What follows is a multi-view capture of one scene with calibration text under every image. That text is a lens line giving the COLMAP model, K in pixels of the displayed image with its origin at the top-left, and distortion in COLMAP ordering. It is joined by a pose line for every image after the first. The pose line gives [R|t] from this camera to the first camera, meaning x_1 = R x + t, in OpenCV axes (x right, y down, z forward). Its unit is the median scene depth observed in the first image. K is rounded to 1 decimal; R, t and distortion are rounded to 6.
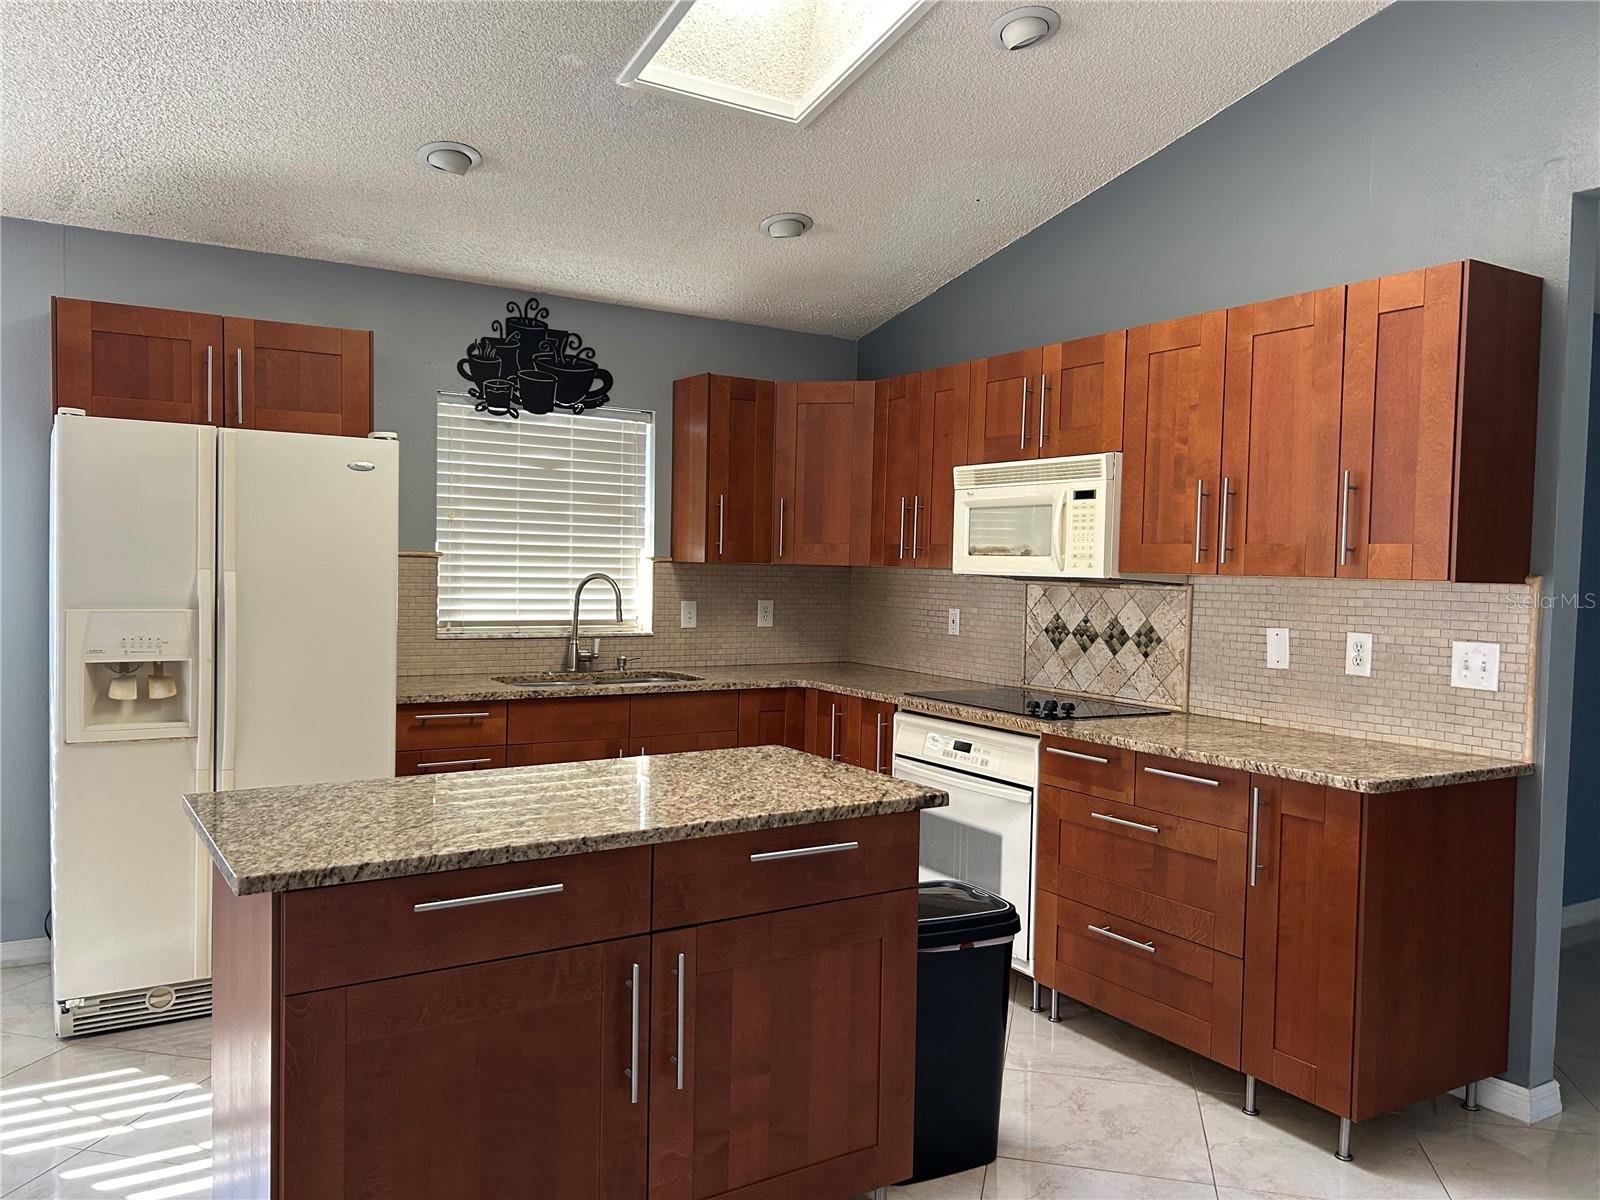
lens RADIAL K [[1197.4, 0, 812.1], [0, 1197.4, 608.7], [0, 0, 1]] dist [0.099312, -0.121161]
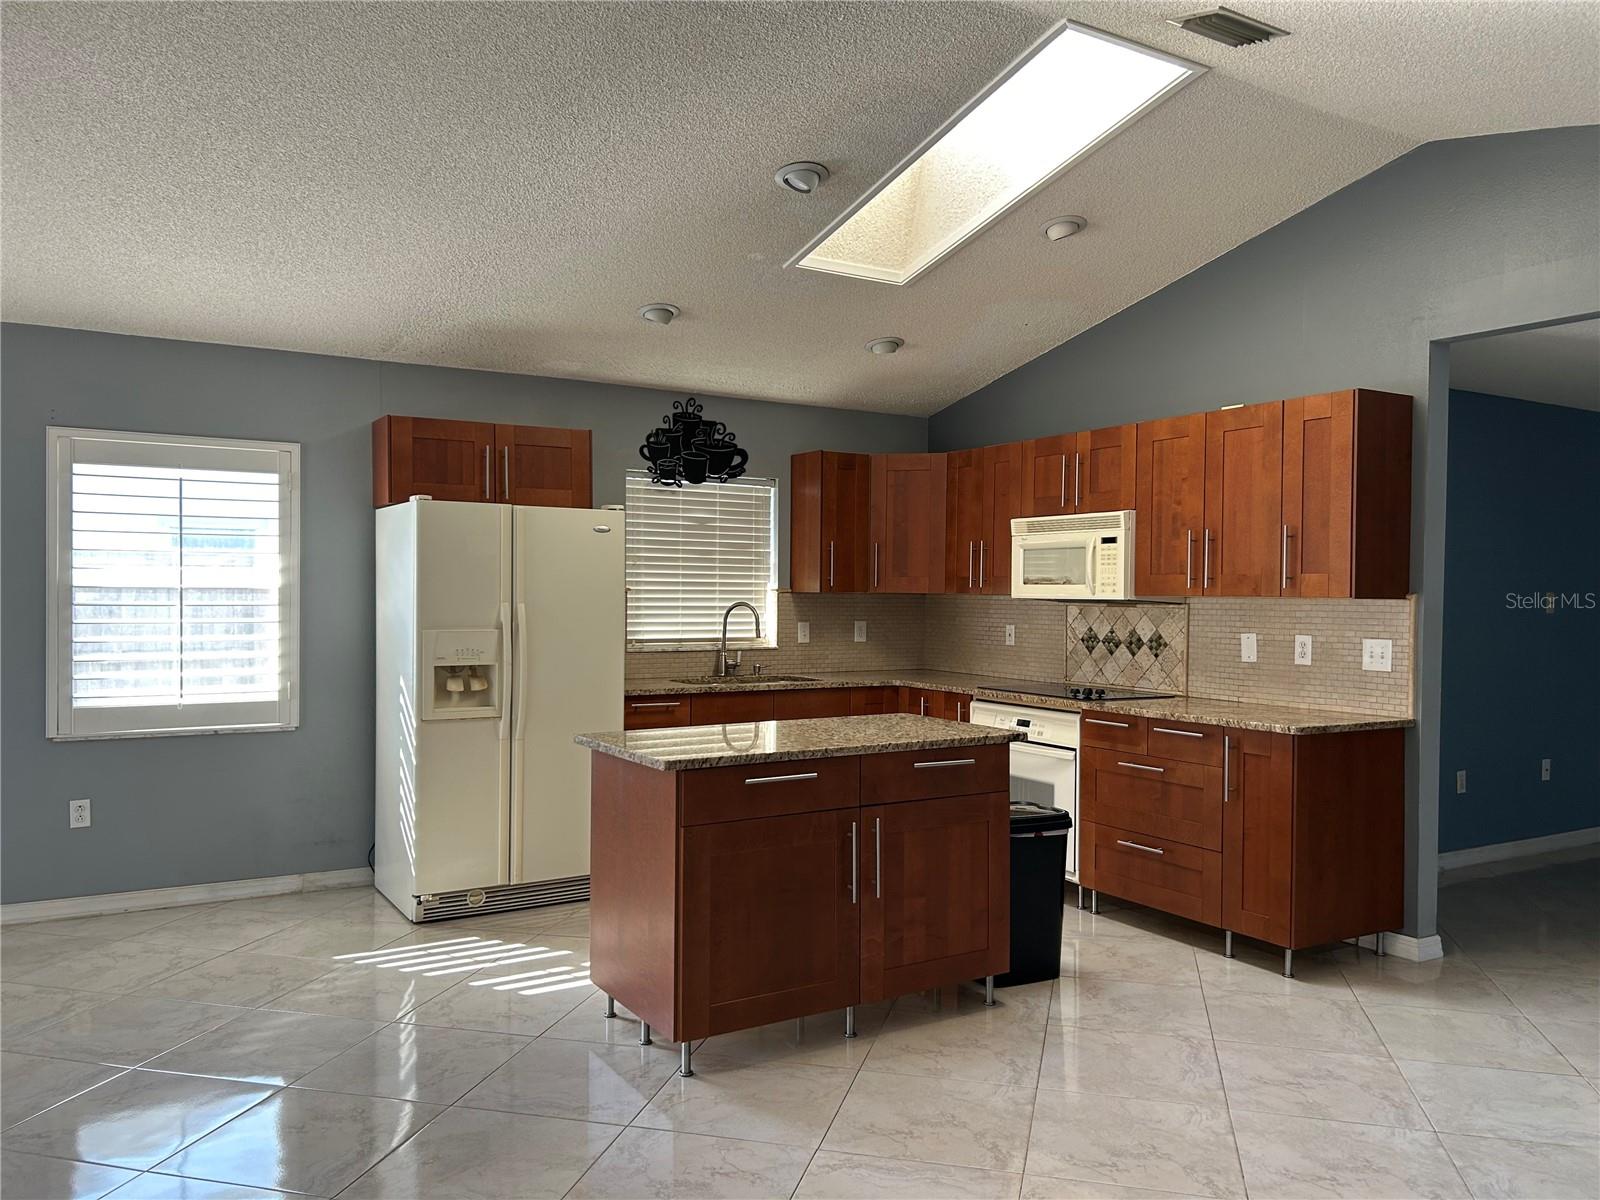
lens RADIAL K [[1197.4, 0, 812.1], [0, 1197.4, 608.7], [0, 0, 1]] dist [0.099312, -0.121161]
pose [[0.999689, -0.013772, -0.020799, -0.082743], [0.013254, 0.999604, -0.024834, 0.013677], [0.021133, 0.024551, 0.999475, -0.369383]]
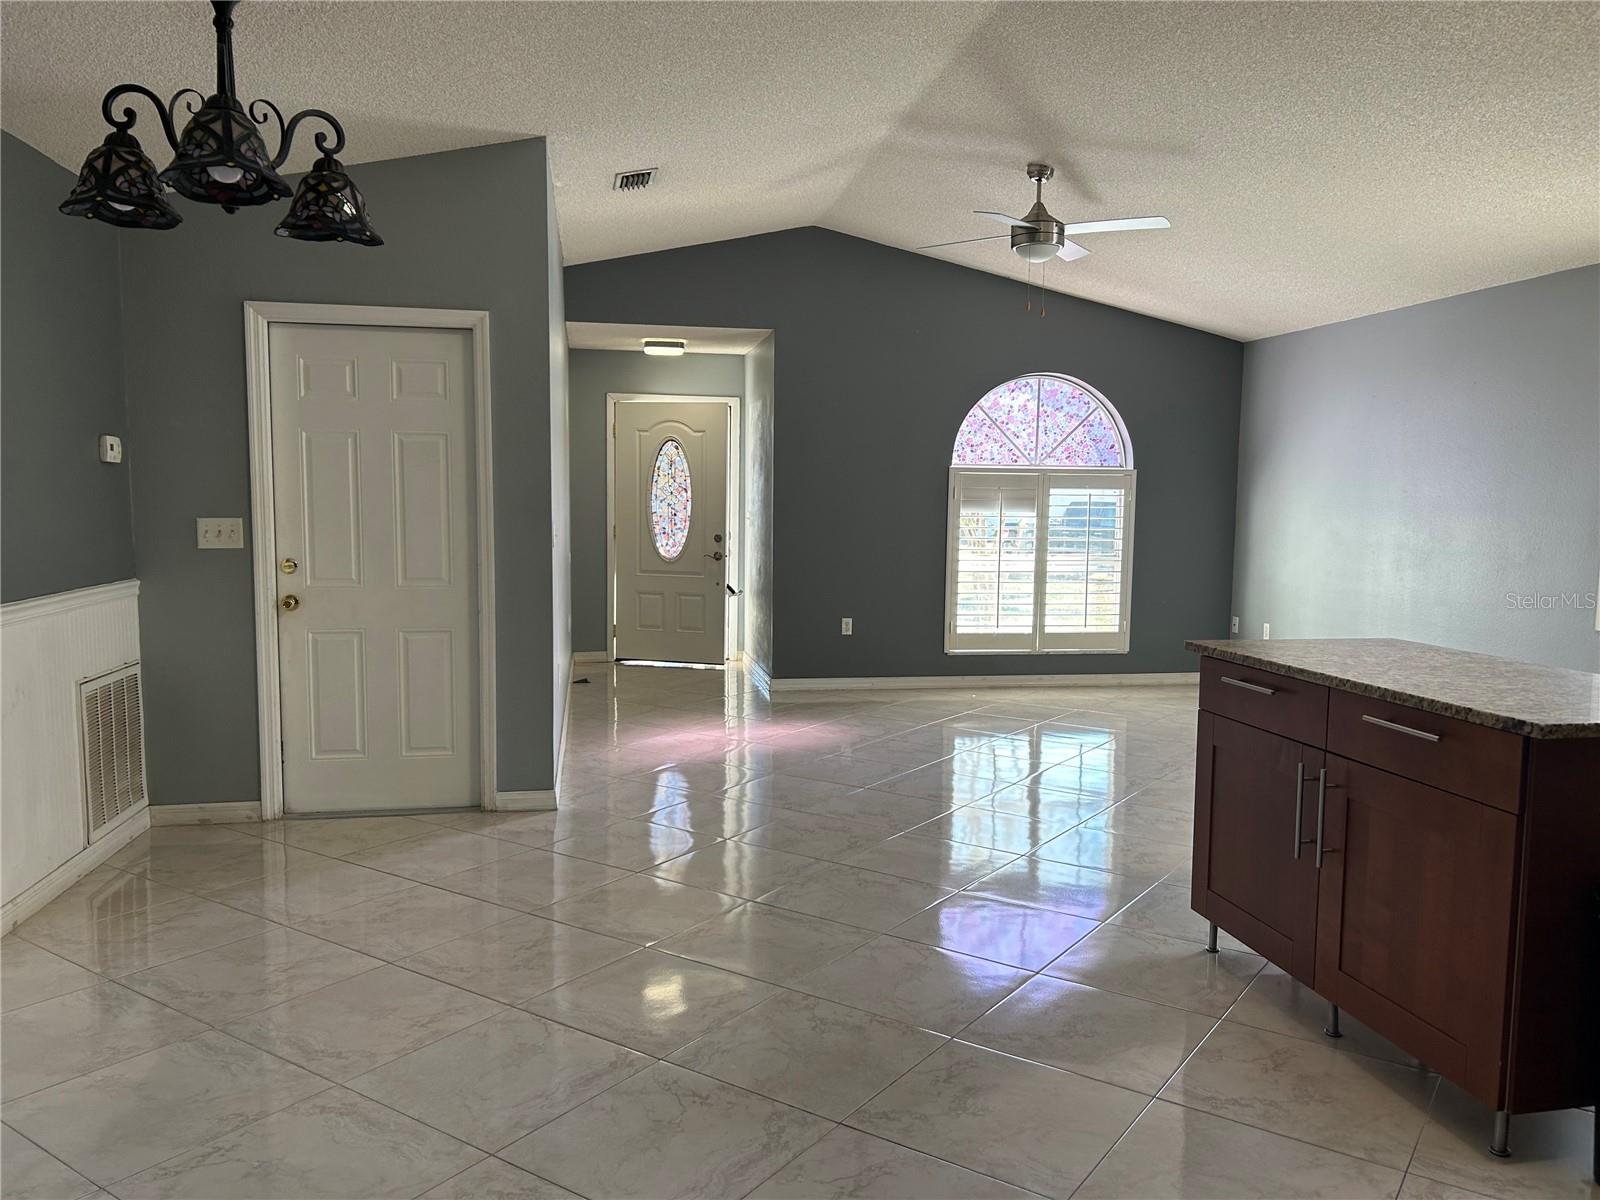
lens RADIAL K [[1197.4, 0, 812.1], [0, 1197.4, 608.7], [0, 0, 1]] dist [0.099312, -0.121161]
pose [[-0.373645, 0.059431, -0.925666, 0.689148], [-0.061082, 0.994203, 0.088487, 0.011440], [0.925558, 0.089604, -0.367849, 0.488650]]
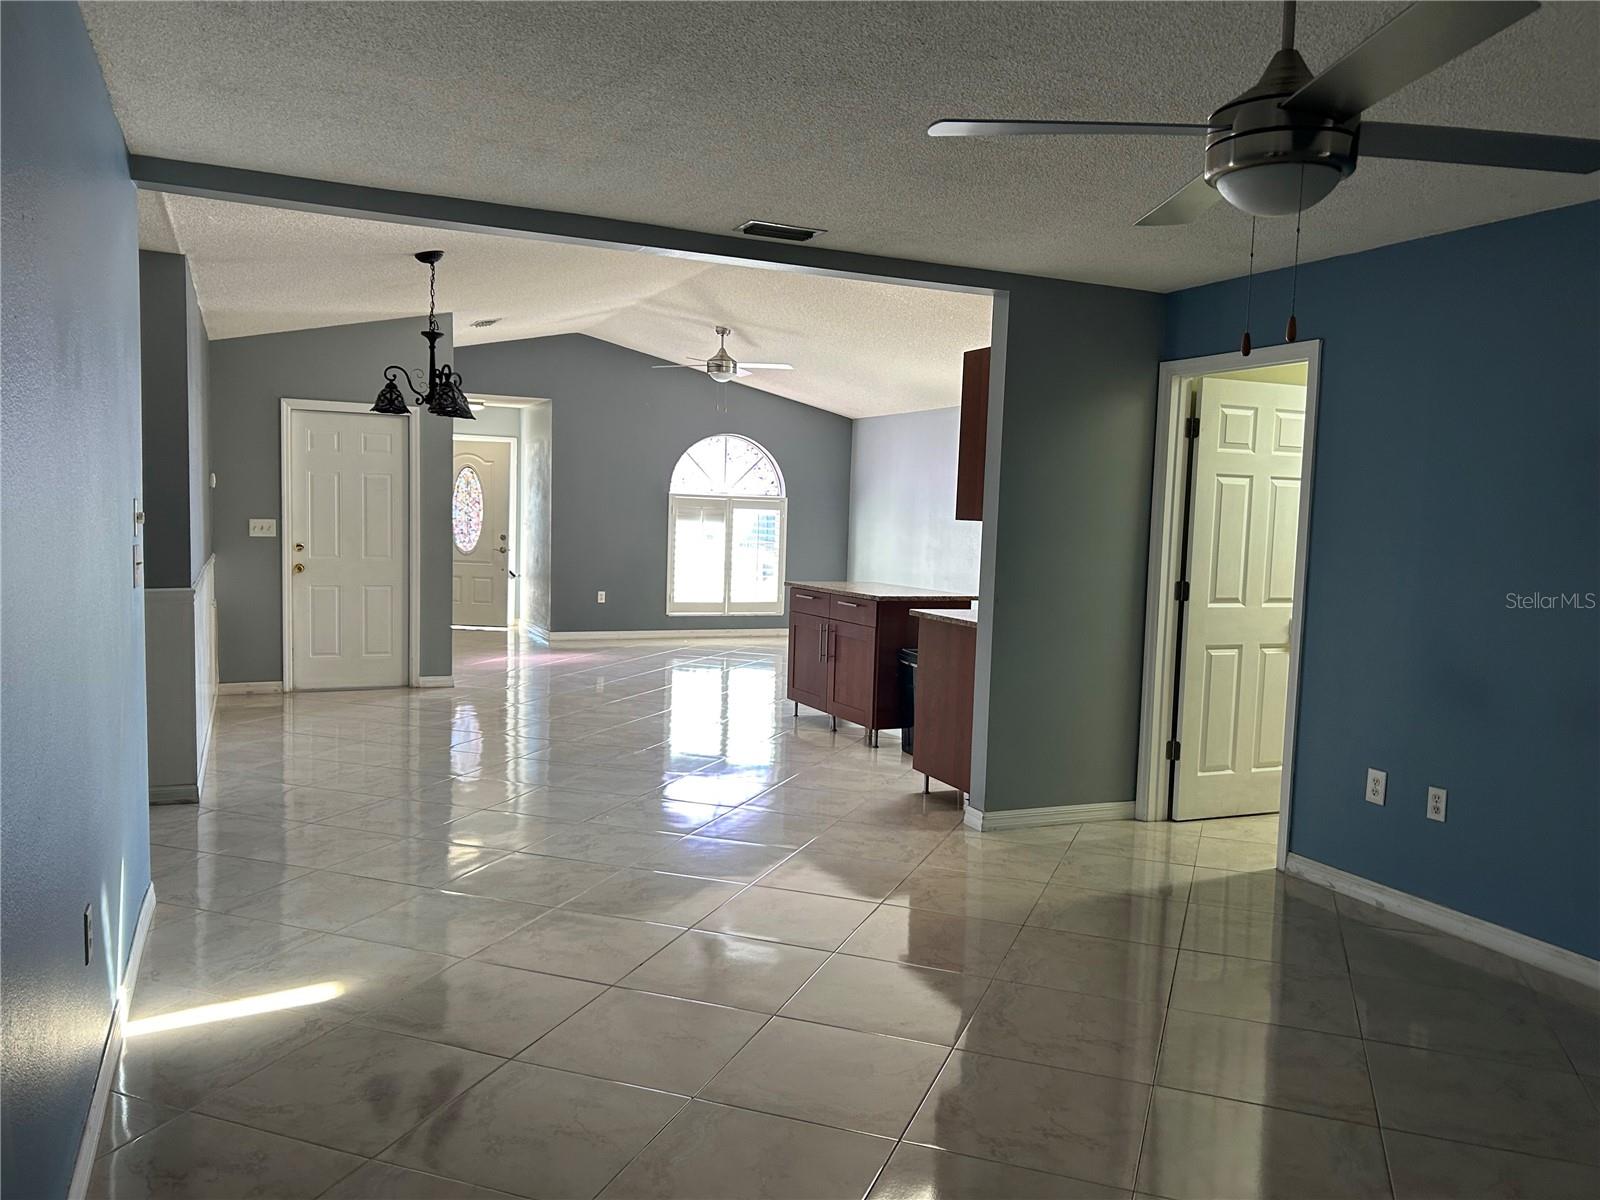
lens RADIAL K [[1197.4, 0, 812.1], [0, 1197.4, 608.7], [0, 0, 1]] dist [0.099312, -0.121161]
pose [[-0.132226, 0.053068, -0.989798, 1.703011], [-0.077487, 0.994957, 0.063696, 0.010593], [0.988186, 0.085119, -0.127448, 0.713105]]
